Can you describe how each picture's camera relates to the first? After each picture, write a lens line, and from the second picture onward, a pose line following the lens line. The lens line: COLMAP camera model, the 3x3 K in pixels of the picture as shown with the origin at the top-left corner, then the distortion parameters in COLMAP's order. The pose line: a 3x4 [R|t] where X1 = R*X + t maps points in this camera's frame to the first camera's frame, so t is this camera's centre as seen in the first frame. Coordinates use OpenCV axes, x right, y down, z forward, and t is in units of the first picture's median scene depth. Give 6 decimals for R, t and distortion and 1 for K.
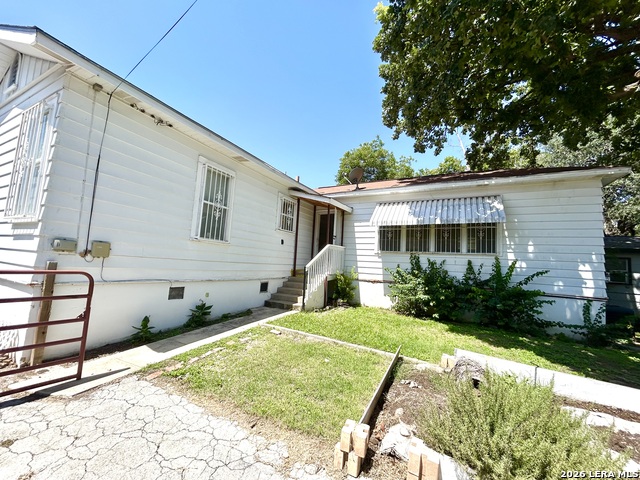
lens RADIAL K [[257.6, 0, 318.5], [0, 257.6, 239.6], [0, 0, 1]] dist [-0.000790, 0.000364]
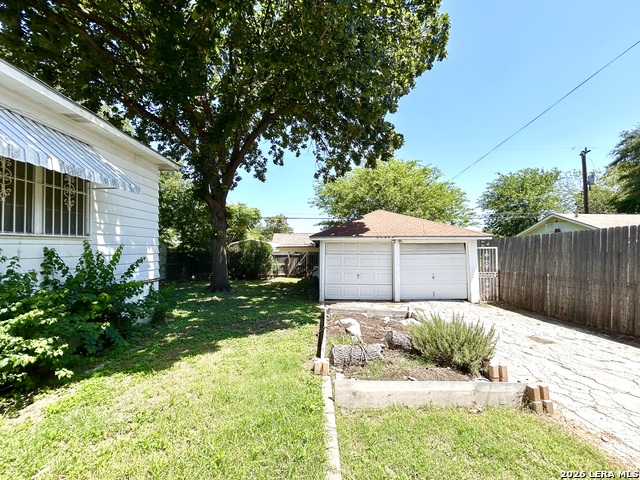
lens RADIAL K [[257.6, 0, 318.5], [0, 257.6, 239.6], [0, 0, 1]] dist [-0.000790, 0.000364]
pose [[-0.461915, -0.027890, 0.886486, -0.148344], [-0.108573, 0.993766, -0.025308, 0.016992], [-0.880254, -0.107938, -0.462064, 0.797458]]
